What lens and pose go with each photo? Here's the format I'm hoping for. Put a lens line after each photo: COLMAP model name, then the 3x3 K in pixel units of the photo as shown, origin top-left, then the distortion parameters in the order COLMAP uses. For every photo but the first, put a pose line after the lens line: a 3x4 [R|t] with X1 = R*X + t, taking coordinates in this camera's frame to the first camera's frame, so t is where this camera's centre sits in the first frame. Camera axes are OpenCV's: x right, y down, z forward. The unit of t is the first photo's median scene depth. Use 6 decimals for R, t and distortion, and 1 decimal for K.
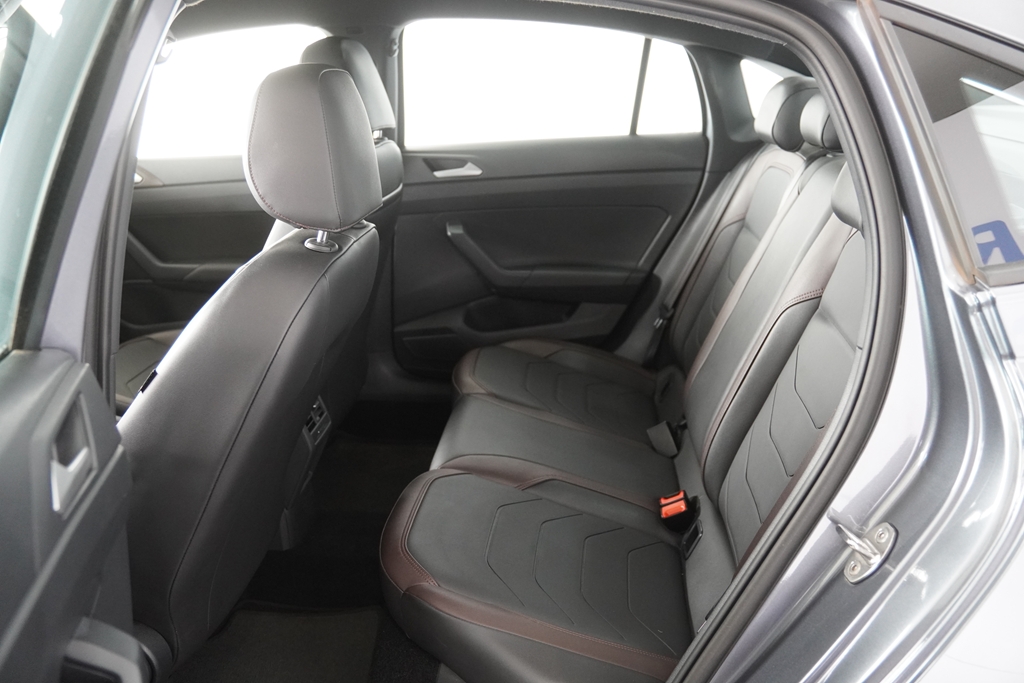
lens RADIAL K [[859.3, 0, 512.0], [0, 859.3, 341.5], [0, 0, 1]] dist [-0.054387, -0.000077]
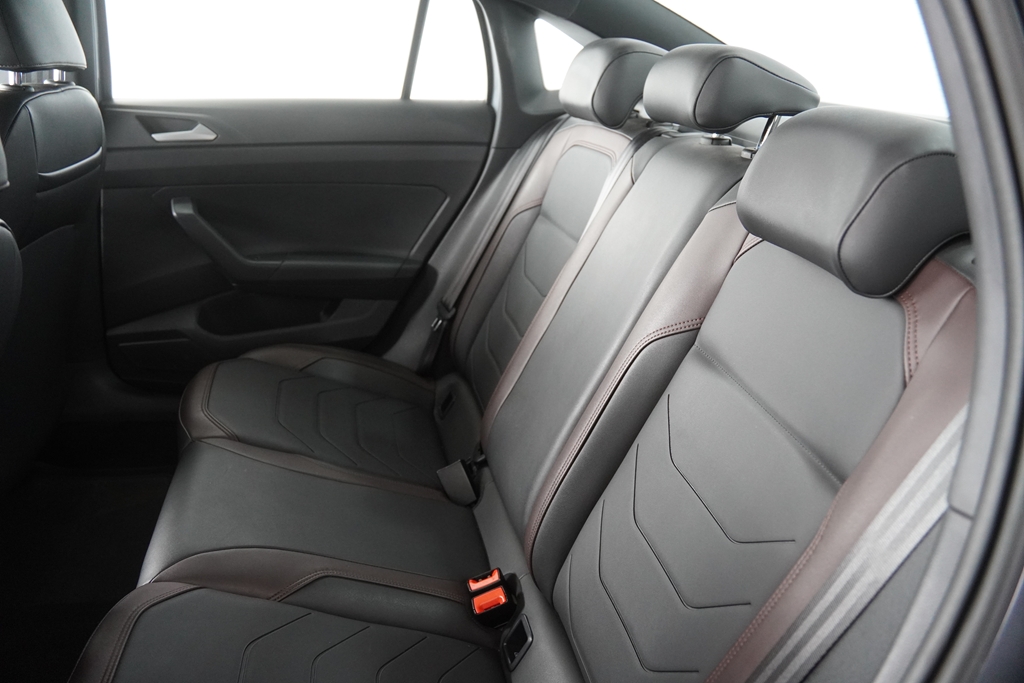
lens RADIAL K [[772.5, 0, 512.0], [0, 772.5, 341.5], [0, 0, 1]] dist [-0.135213, 0.081880]
pose [[0.949864, -0.023792, 0.311758, 0.002989], [0.006202, 0.998338, 0.057294, -0.049220], [-0.312603, -0.052488, 0.948433, 0.260304]]
